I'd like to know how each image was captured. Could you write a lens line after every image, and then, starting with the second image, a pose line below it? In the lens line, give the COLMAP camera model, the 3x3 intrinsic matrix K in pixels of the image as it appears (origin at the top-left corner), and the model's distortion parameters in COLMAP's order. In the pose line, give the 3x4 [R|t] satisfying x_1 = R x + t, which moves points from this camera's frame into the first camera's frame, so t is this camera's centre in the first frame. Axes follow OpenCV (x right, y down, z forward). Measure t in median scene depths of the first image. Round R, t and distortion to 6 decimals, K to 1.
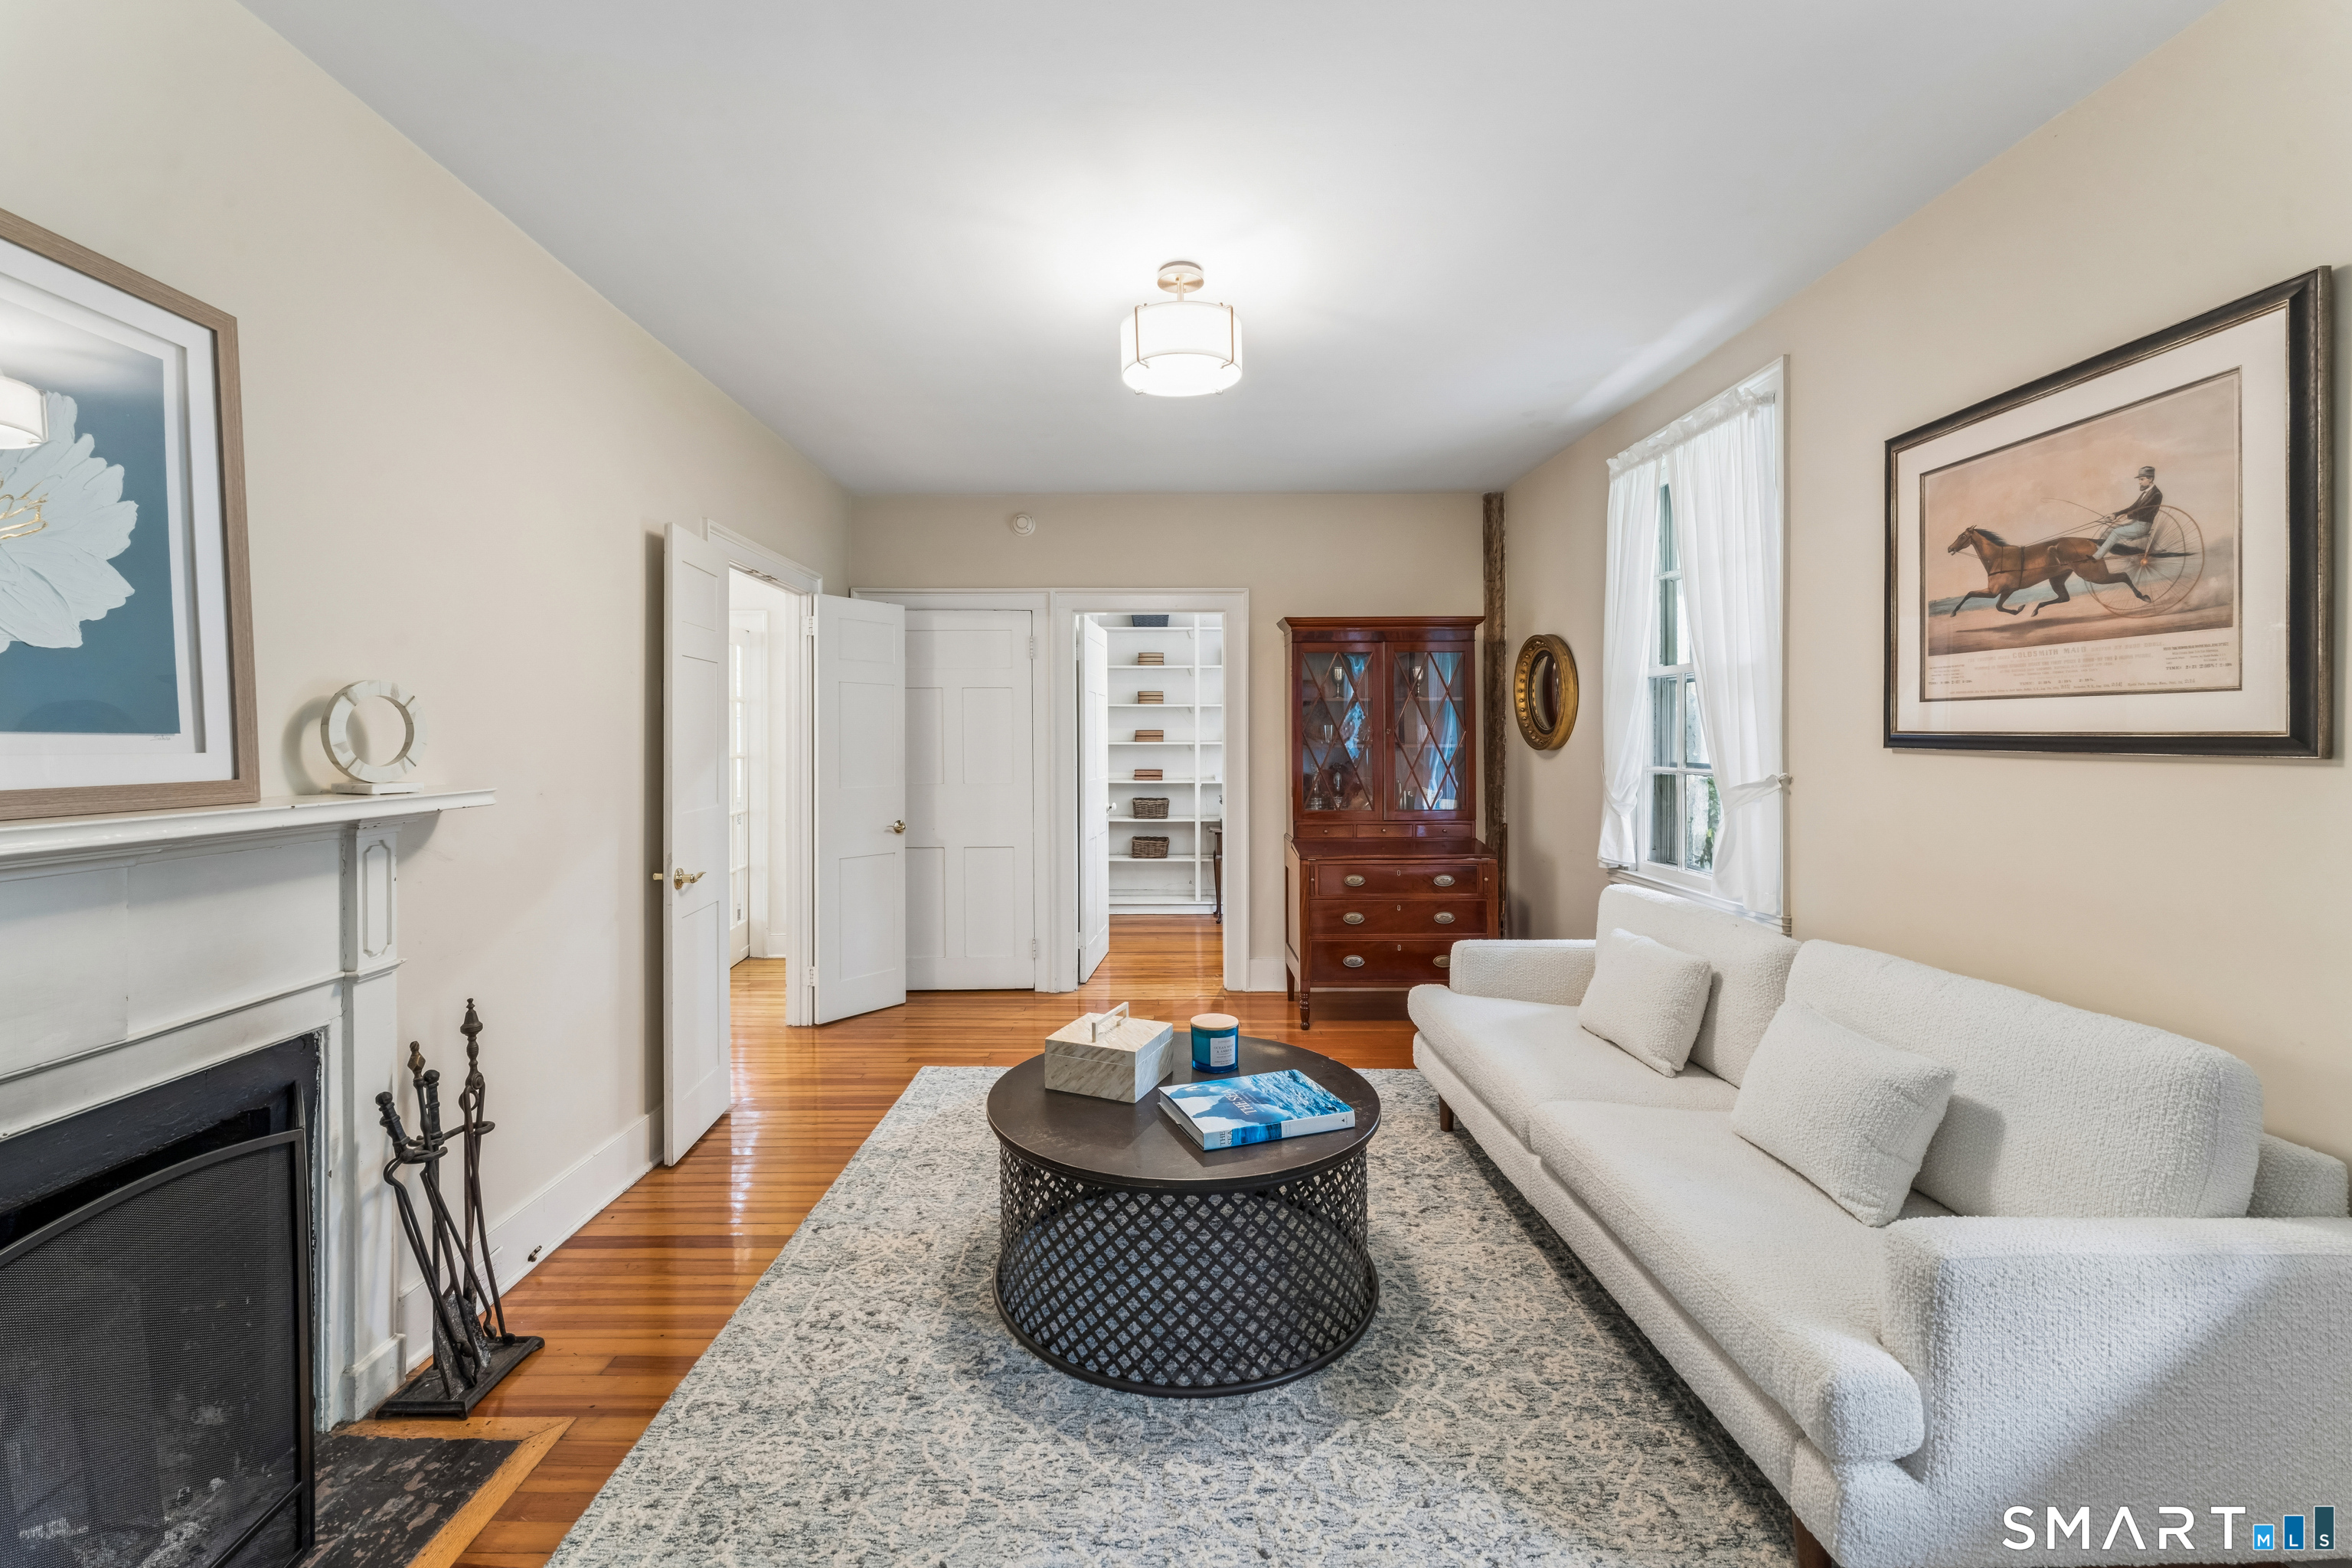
lens RADIAL K [[960.5, 0, 1177.0], [0, 960.5, 738.0], [0, 0, 1]] dist [-0.000327, -0.000048]
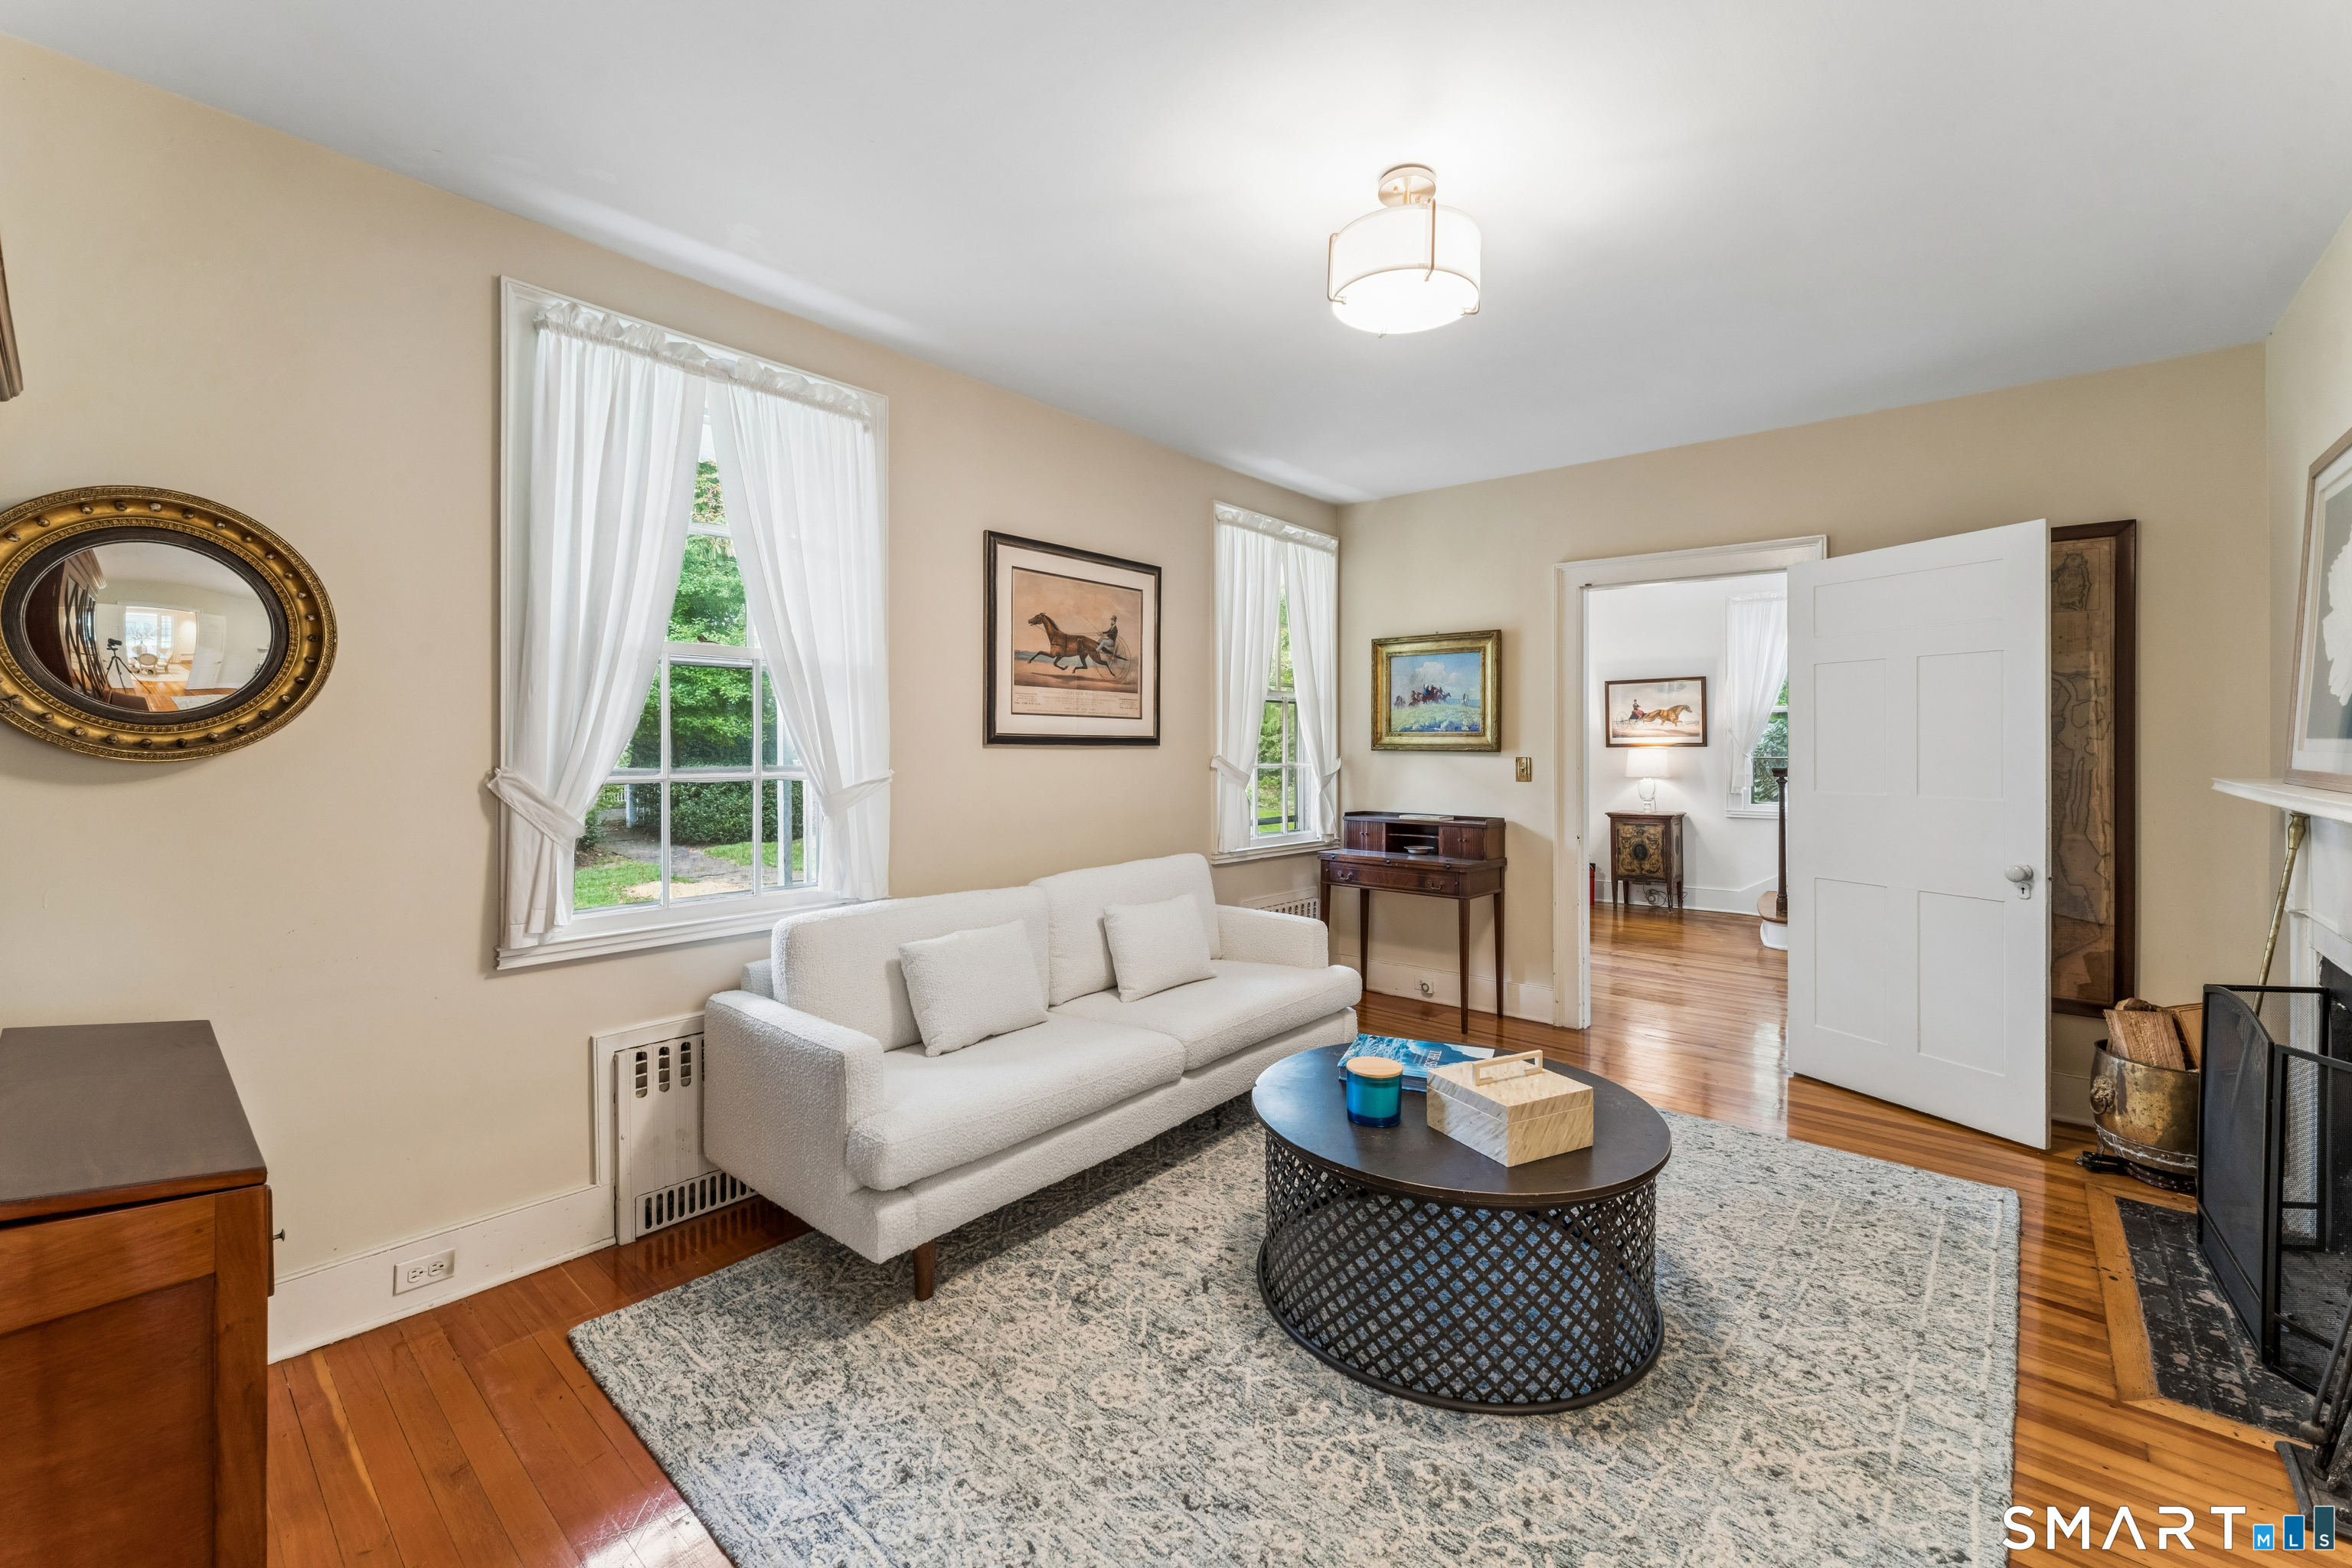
lens RADIAL K [[960.5, 0, 1177.0], [0, 960.5, 738.0], [0, 0, 1]] dist [-0.000327, -0.000048]
pose [[-0.735686, -0.001933, 0.677320, -0.511679], [-0.002386, 0.999997, 0.000263, -0.000986], [-0.677318, -0.001423, -0.735689, 2.166387]]
